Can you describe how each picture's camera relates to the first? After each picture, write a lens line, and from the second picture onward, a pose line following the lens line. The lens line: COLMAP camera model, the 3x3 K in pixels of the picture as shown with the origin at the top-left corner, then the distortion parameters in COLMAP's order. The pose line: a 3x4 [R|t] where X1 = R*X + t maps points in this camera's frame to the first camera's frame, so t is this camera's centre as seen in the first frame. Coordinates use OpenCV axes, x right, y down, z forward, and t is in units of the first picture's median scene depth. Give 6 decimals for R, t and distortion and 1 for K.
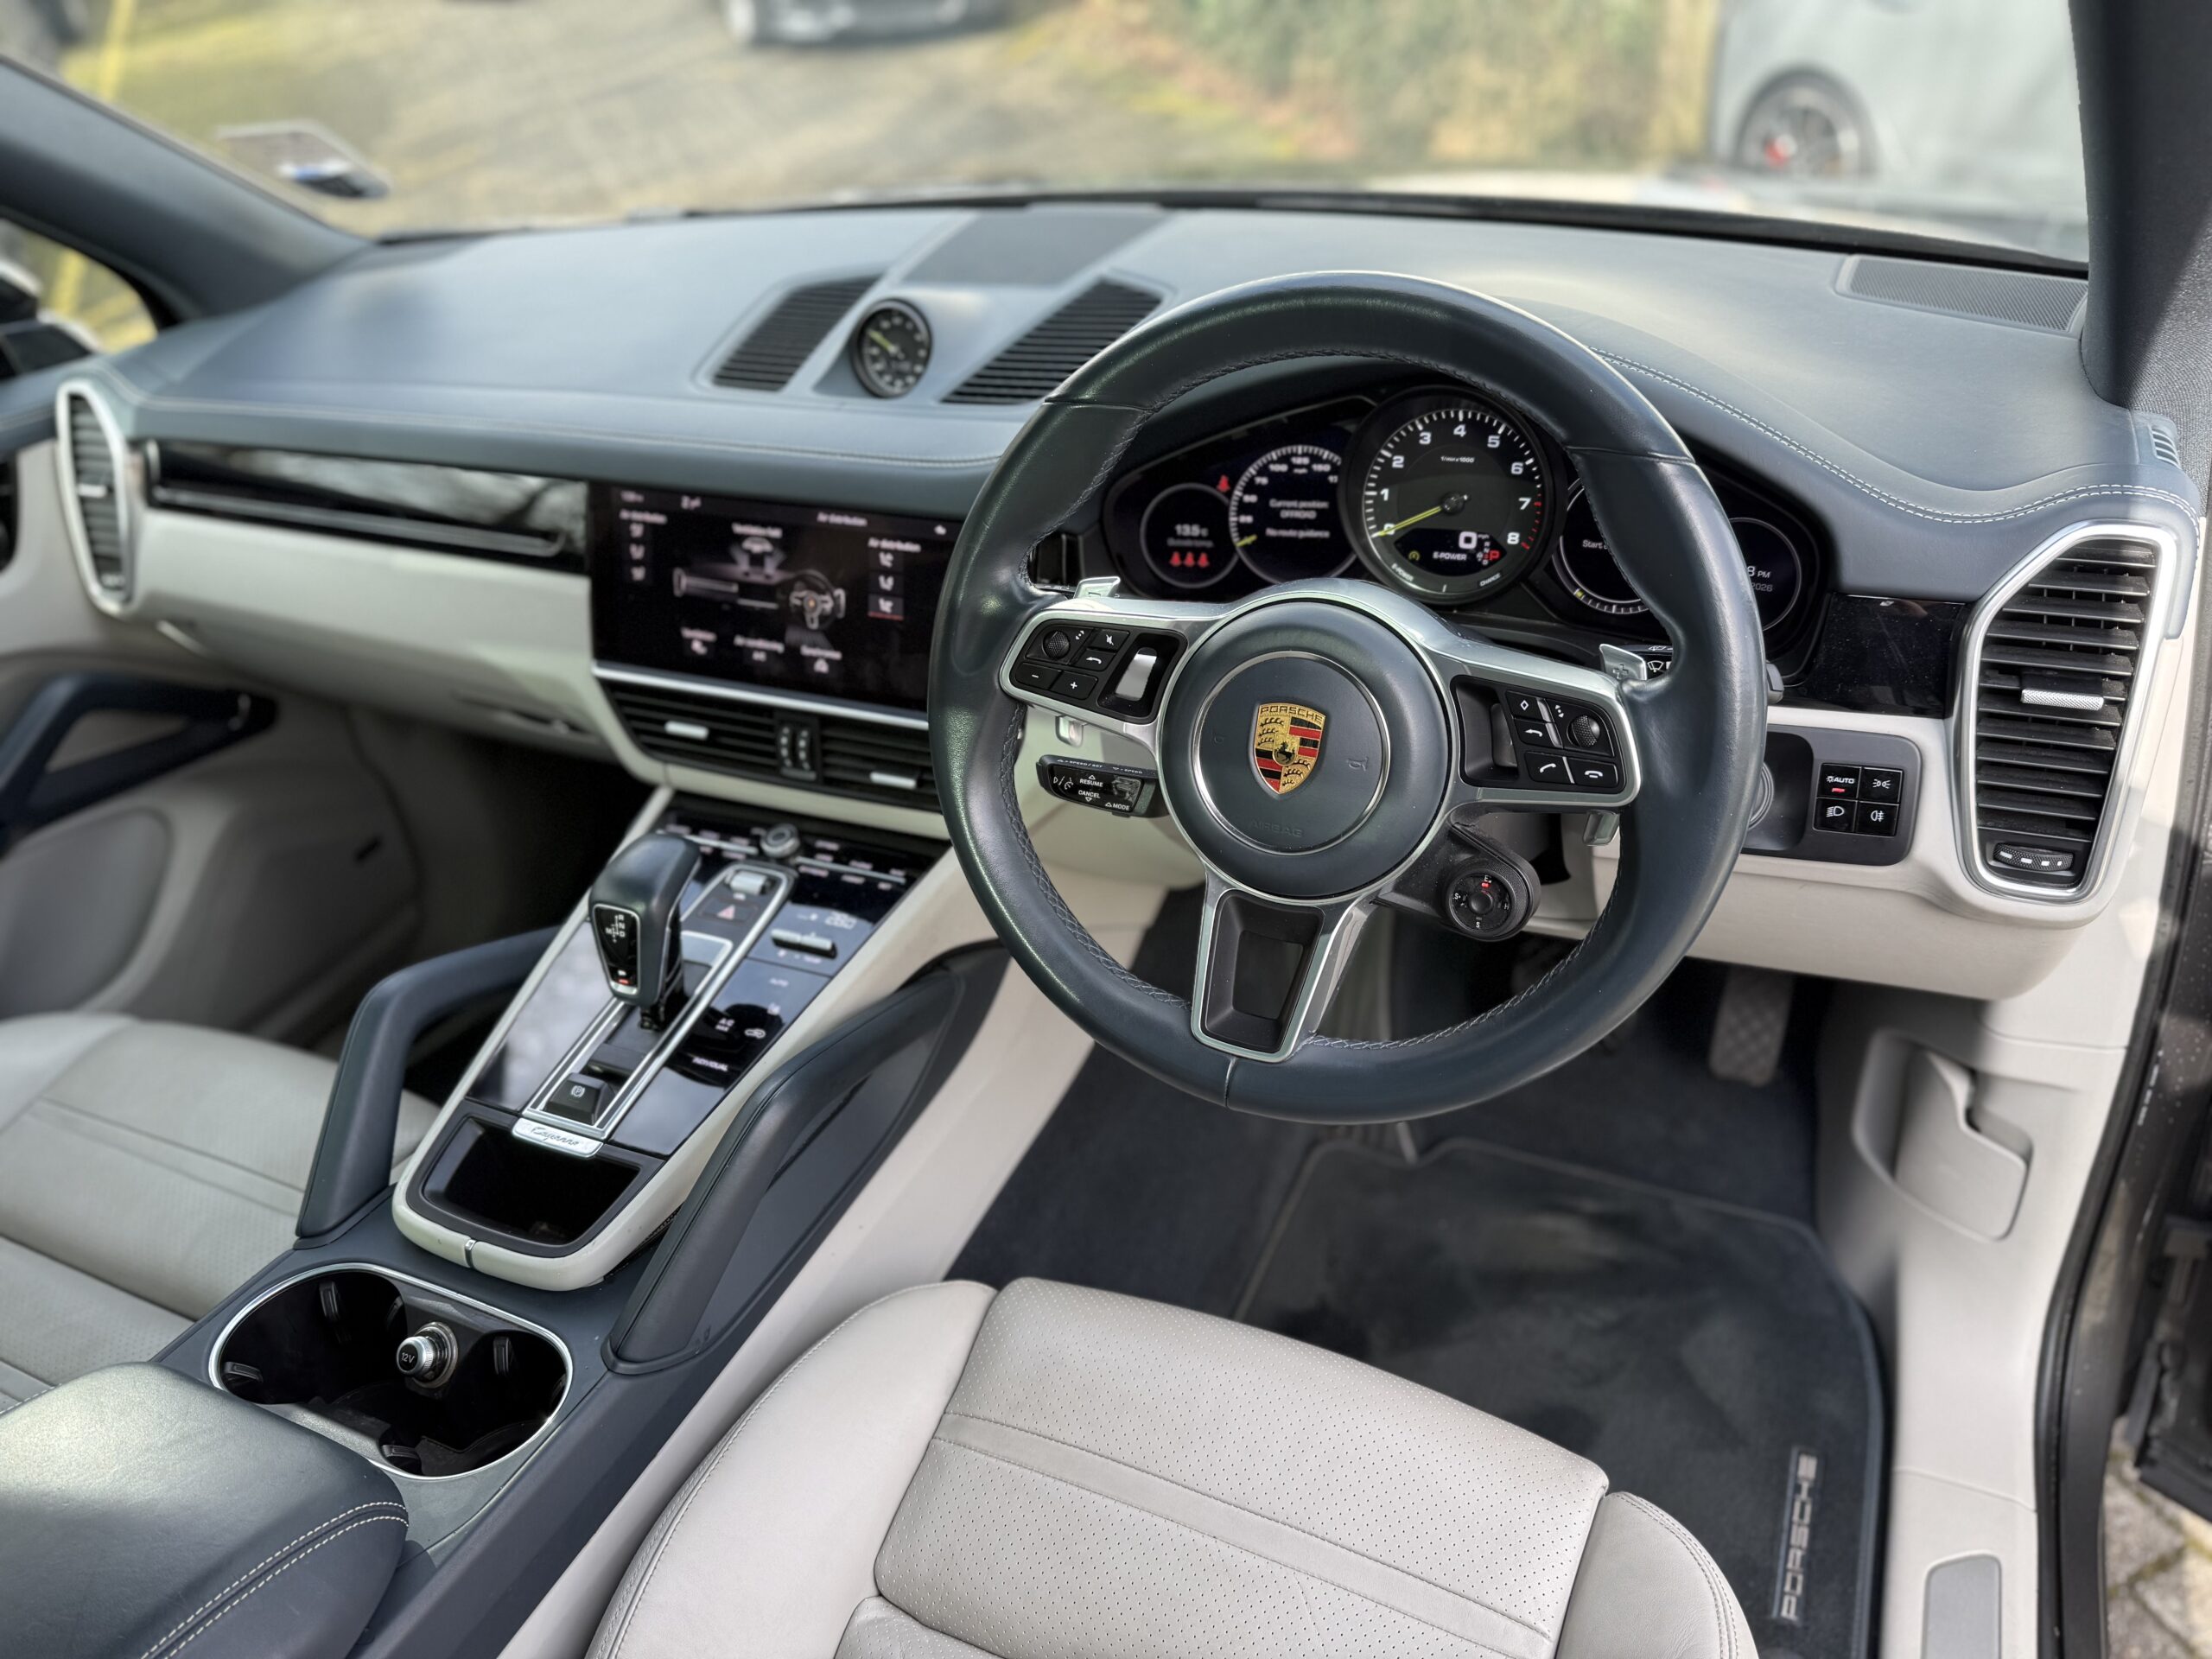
lens RADIAL K [[1568.3, 0, 1087.8], [0, 1568.3, 834.4], [0, 0, 1]] dist [0.020915, -0.032813]
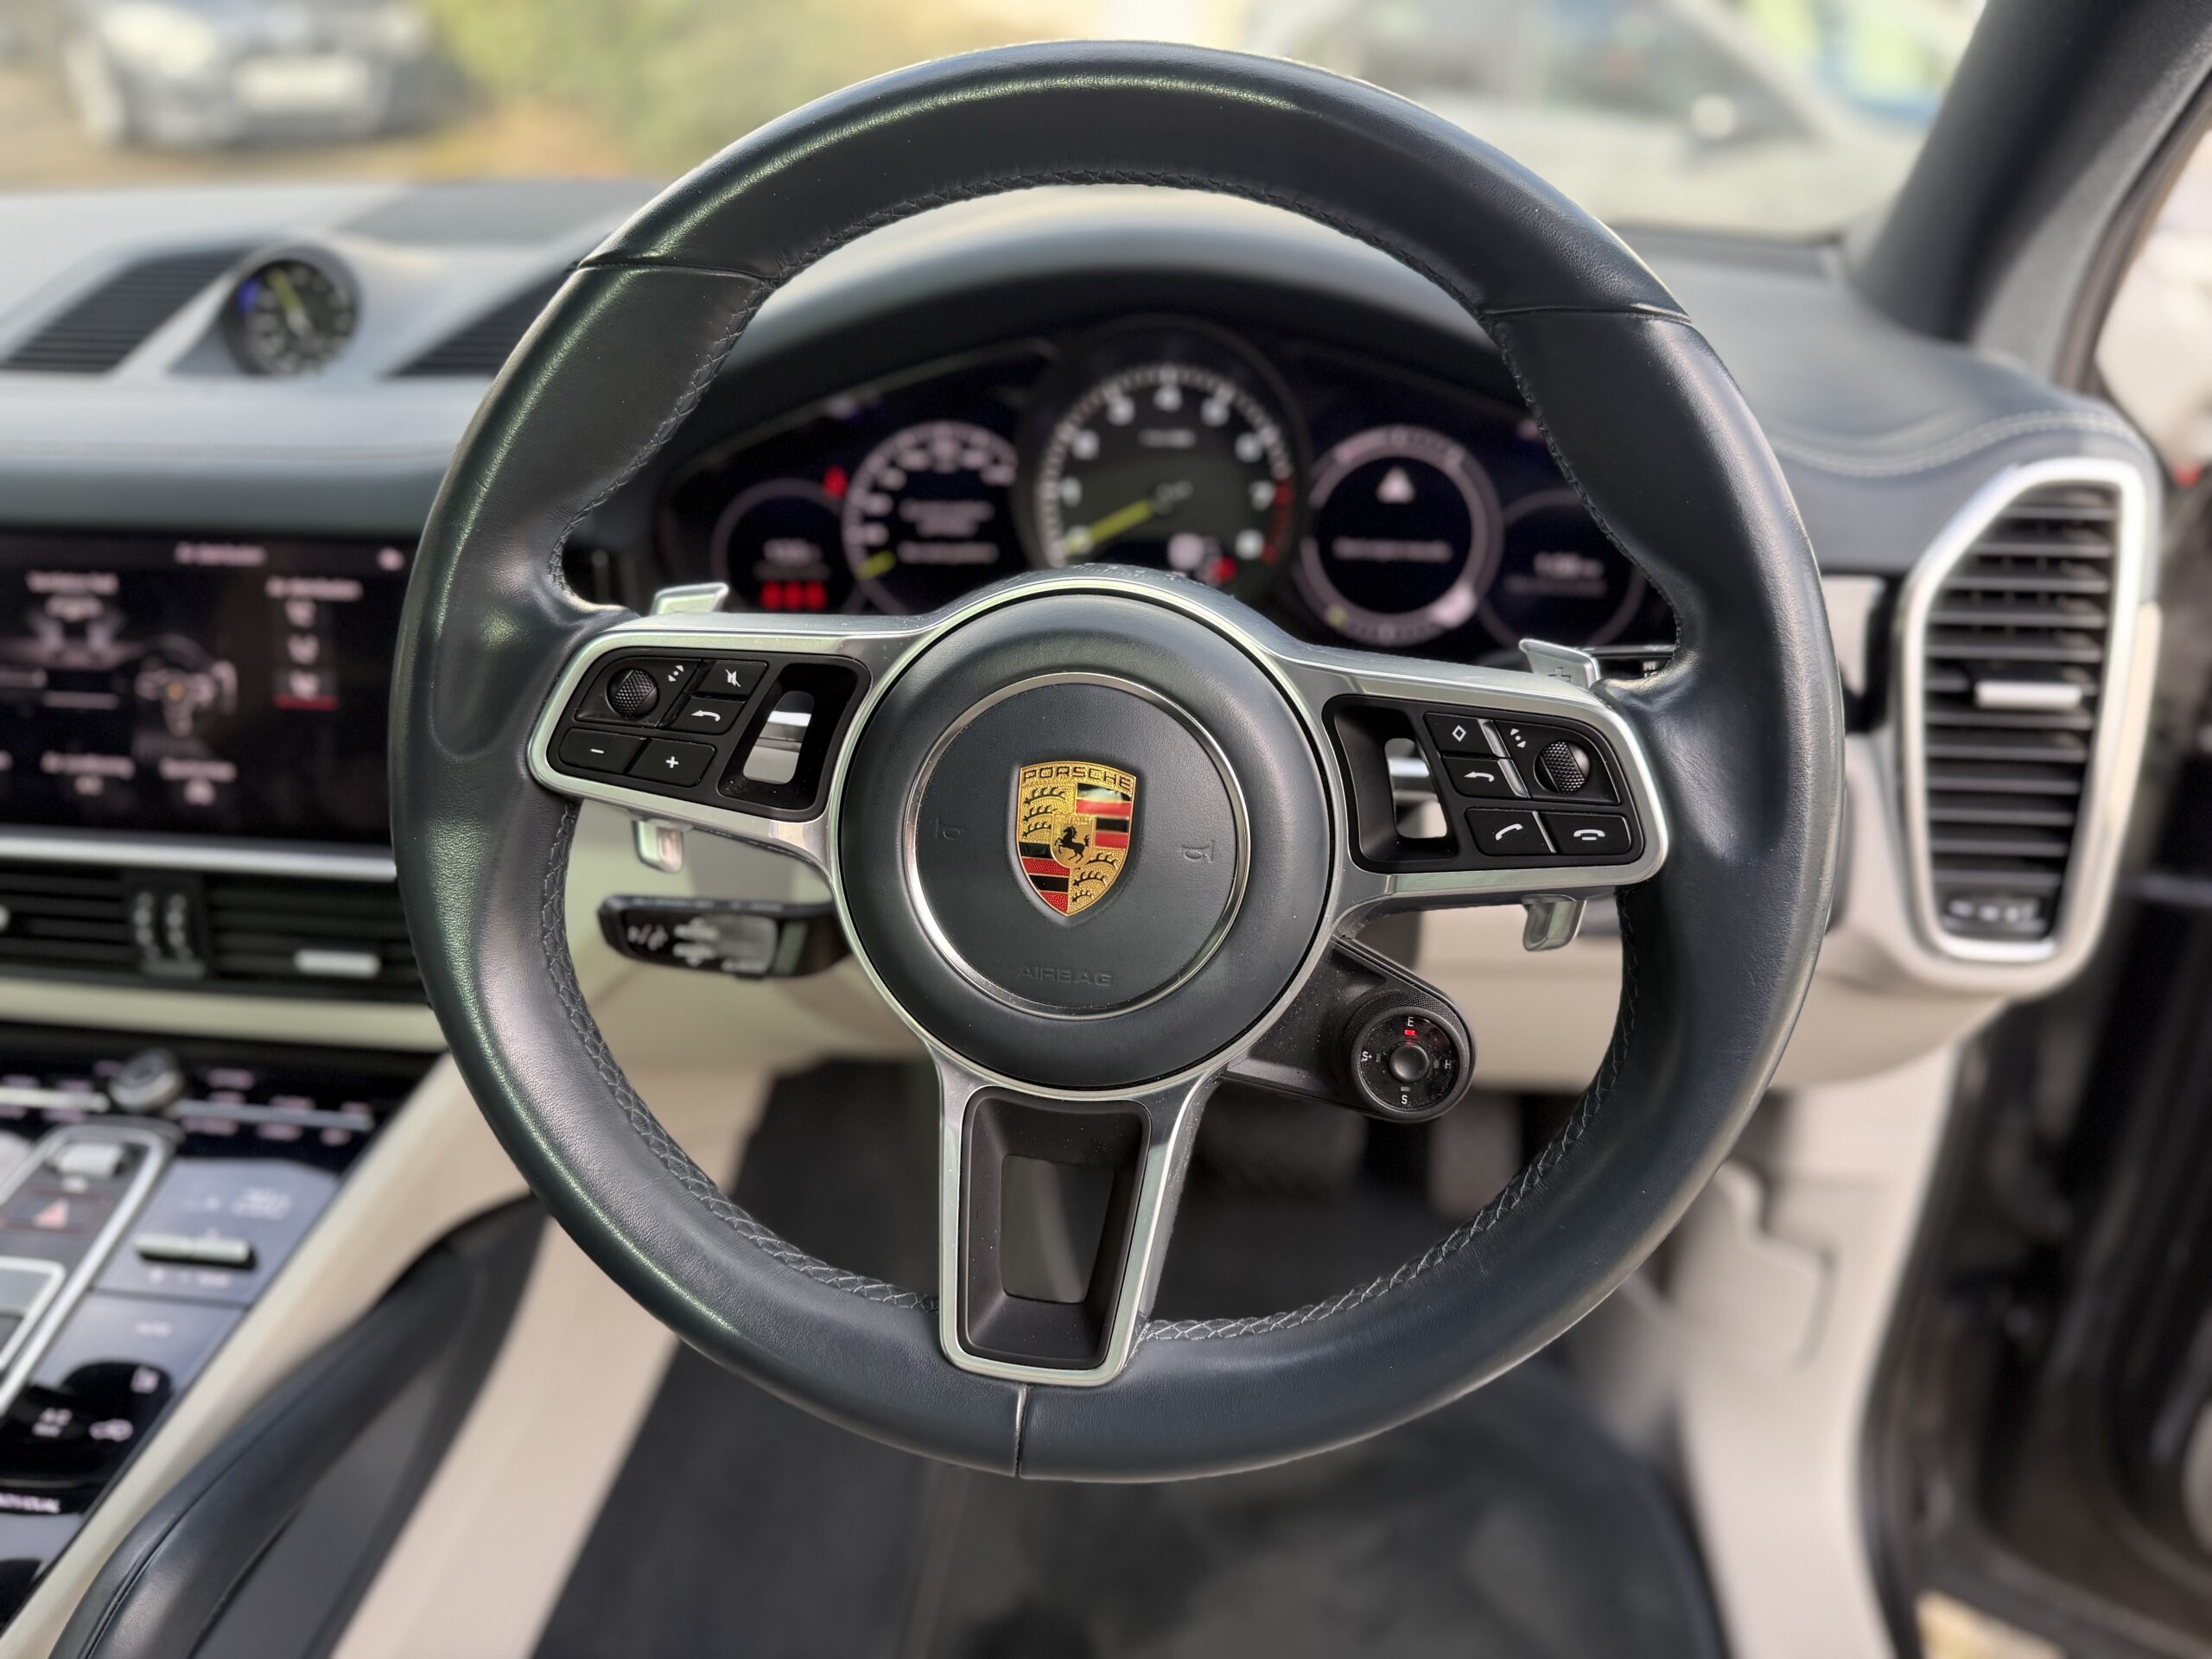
lens RADIAL K [[1568.3, 0, 1105.6], [0, 1568.3, 838.1], [0, 0, 1]] dist [0.020915, -0.032813]
pose [[0.944486, -0.077778, 0.319214, -0.035471], [0.104430, 0.992258, -0.067218, -0.010888], [-0.311515, 0.096822, 0.945296, 0.339278]]
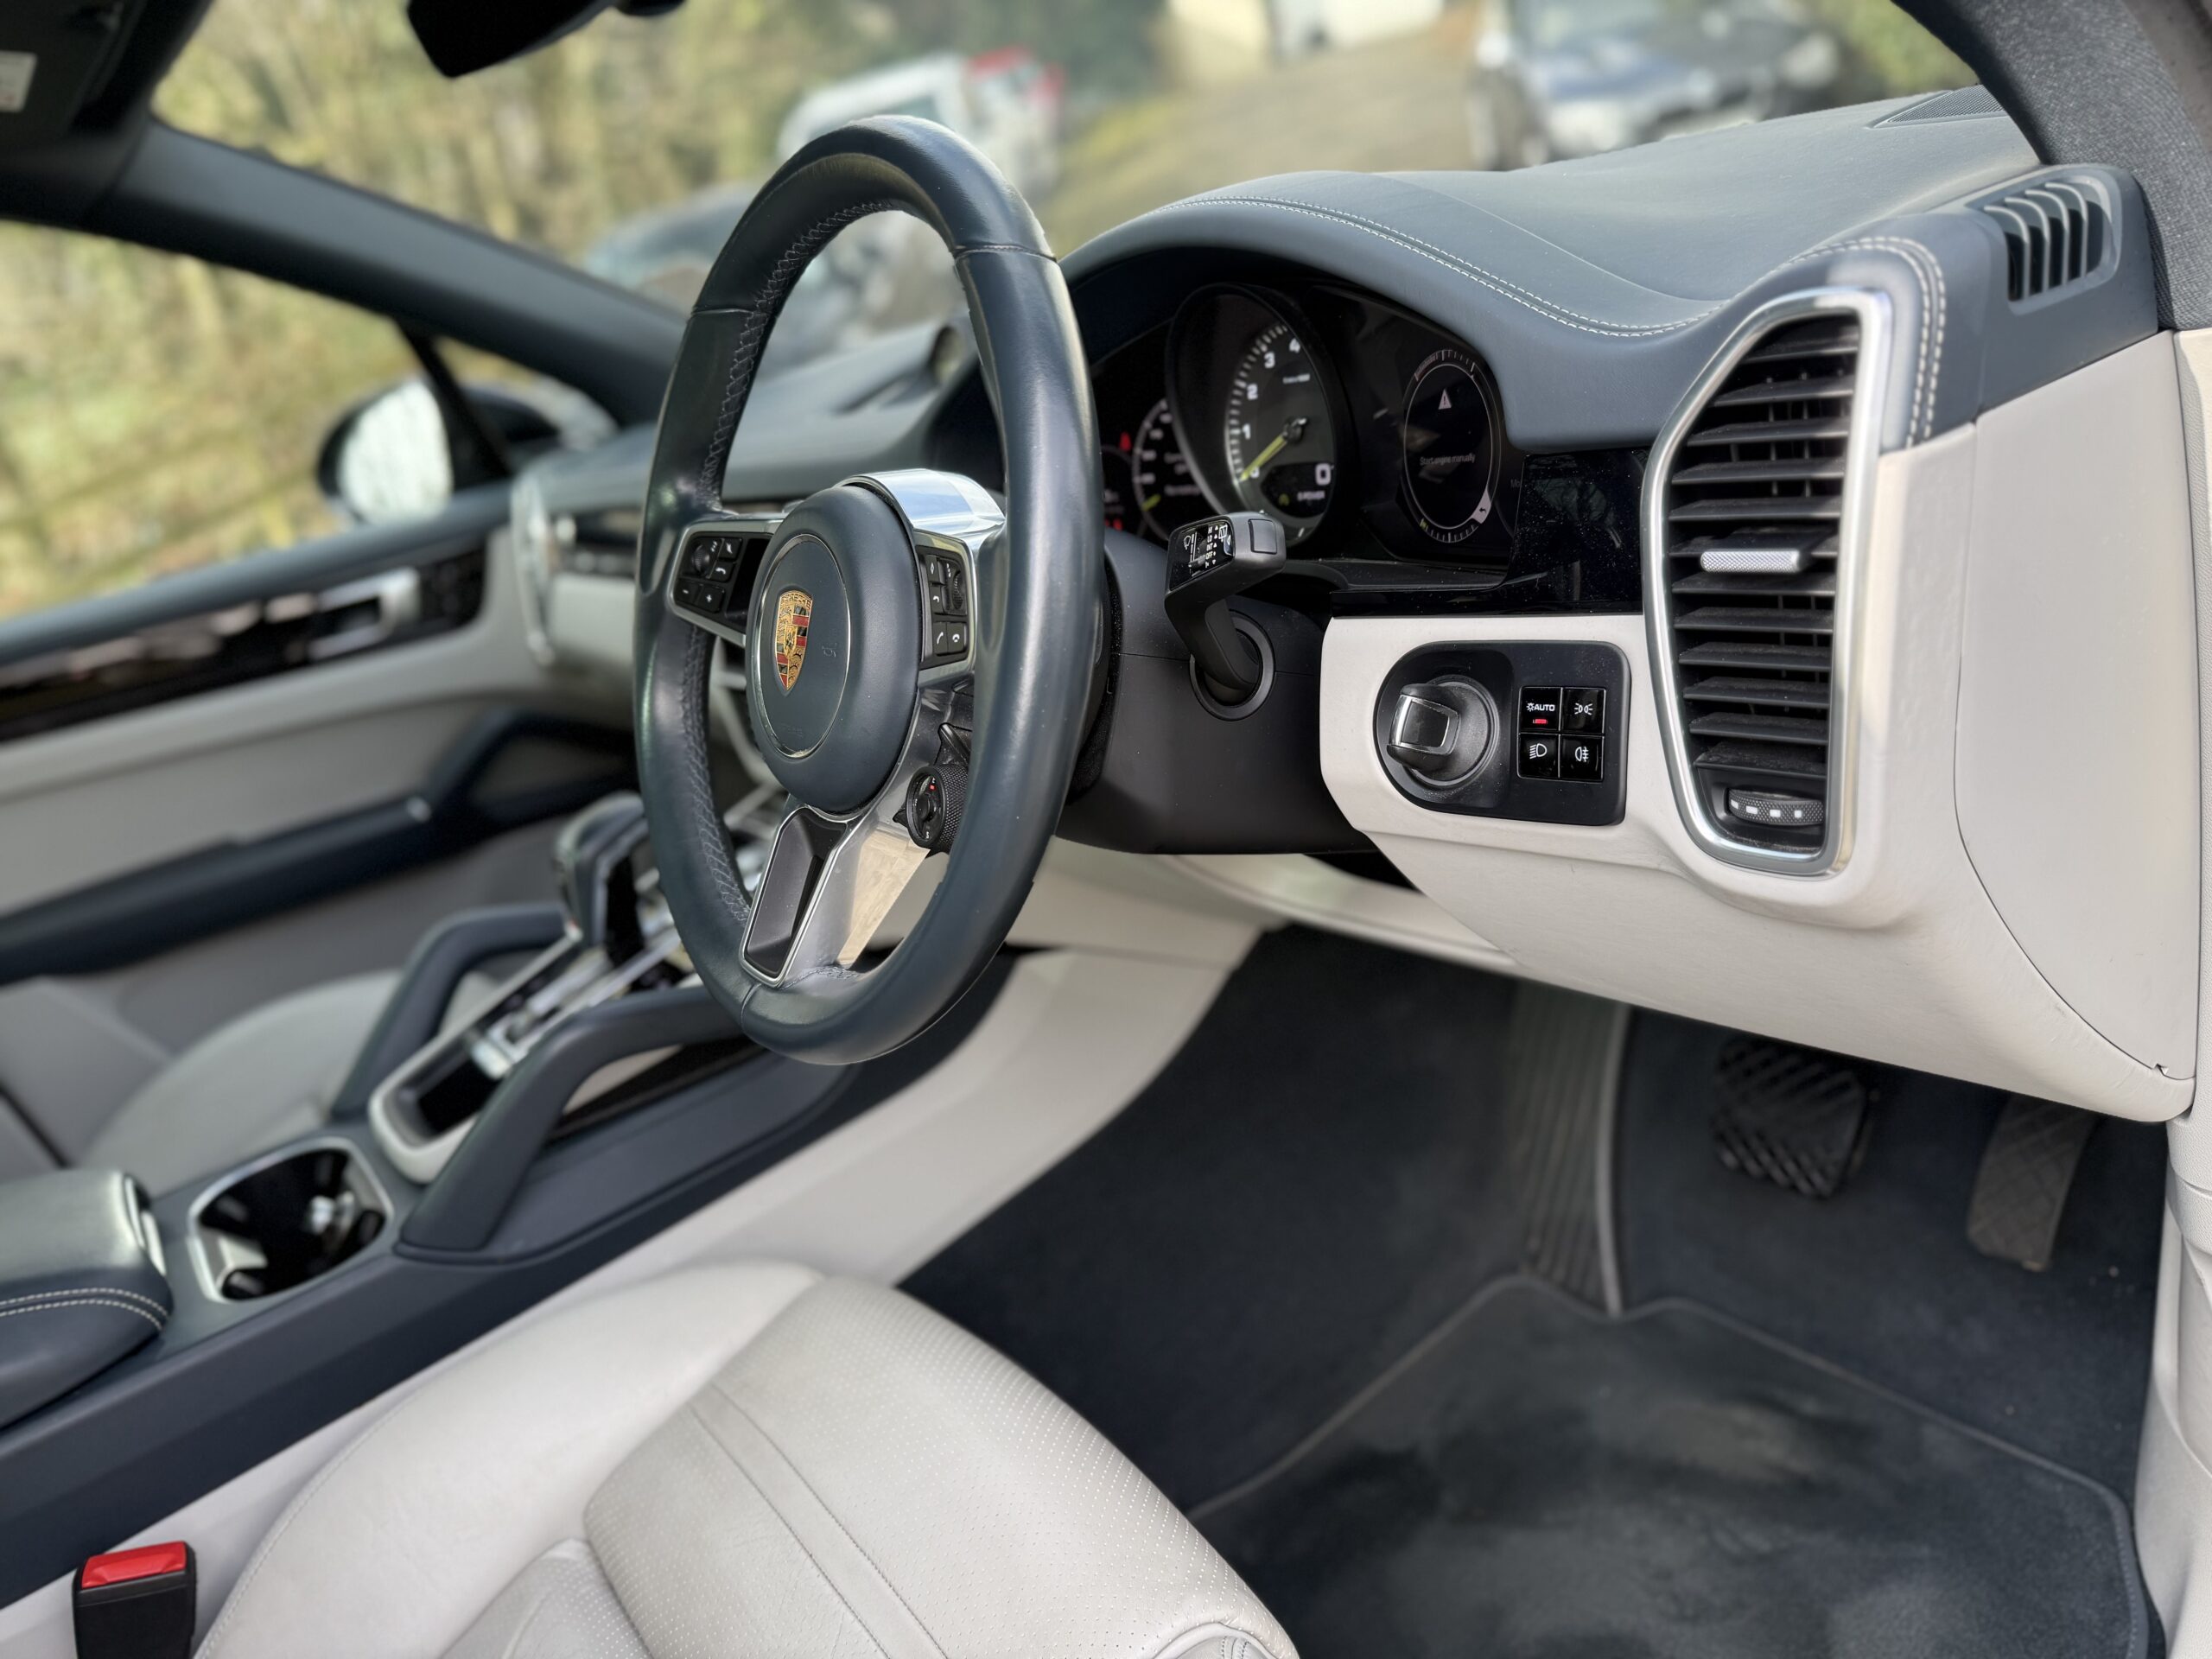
lens RADIAL K [[1568.3, 0, 1125.7], [0, 1568.3, 842.4], [0, 0, 1]] dist [0.020915, -0.032813]
pose [[0.875167, 0.042240, -0.481974, 0.565363], [-0.094975, 0.991798, -0.085534, 0.093784], [0.474408, 0.120632, 0.872000, 0.229733]]
